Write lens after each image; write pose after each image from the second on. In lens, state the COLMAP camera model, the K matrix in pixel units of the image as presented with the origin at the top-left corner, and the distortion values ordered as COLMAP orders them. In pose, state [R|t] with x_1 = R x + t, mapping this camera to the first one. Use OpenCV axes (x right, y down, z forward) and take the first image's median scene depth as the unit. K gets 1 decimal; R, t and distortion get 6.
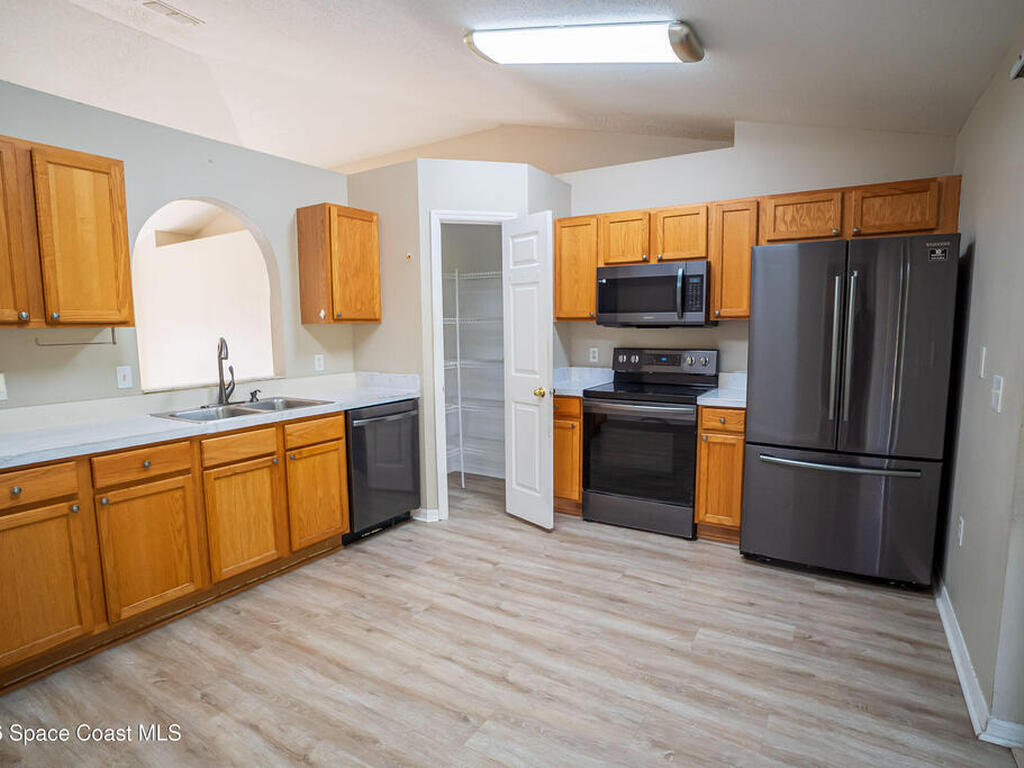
lens RADIAL K [[563.7, 0, 509.0], [0, 563.7, 389.8], [0, 0, 1]] dist [-0.077026, 0.030822]
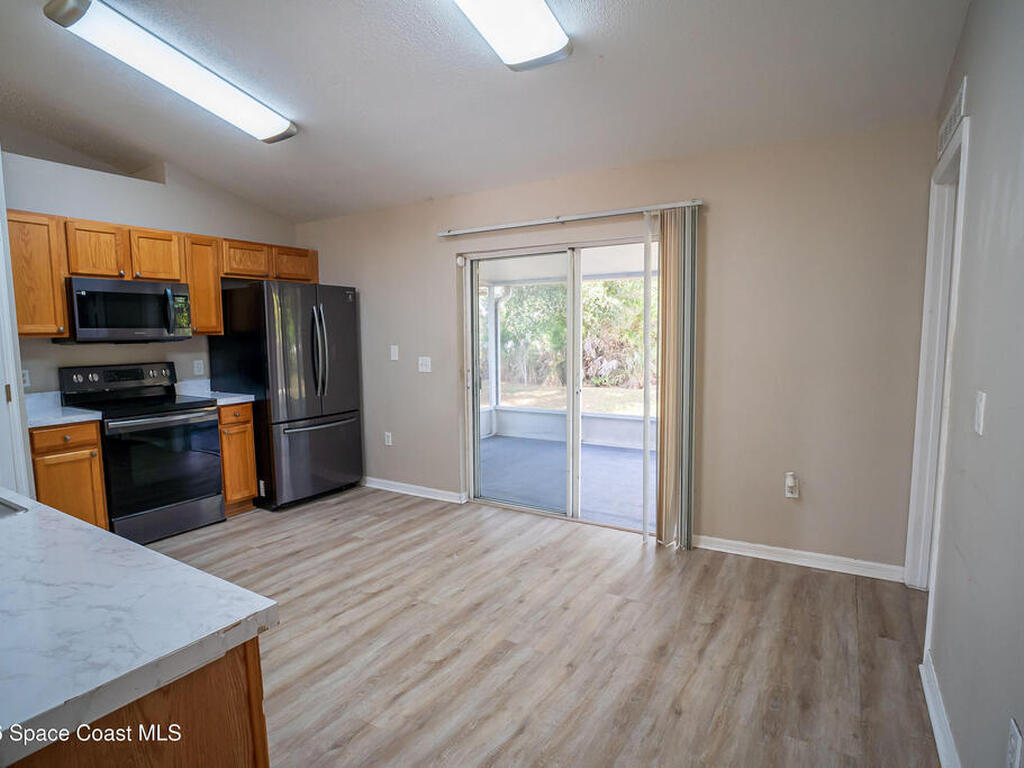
lens RADIAL K [[563.7, 0, 509.0], [0, 563.7, 389.8], [0, 0, 1]] dist [-0.077026, 0.030822]
pose [[-0.023967, -0.093387, 0.995341, -1.045390], [0.125202, 0.987508, 0.095667, -0.050956], [-0.991842, 0.126911, -0.011975, 0.484504]]
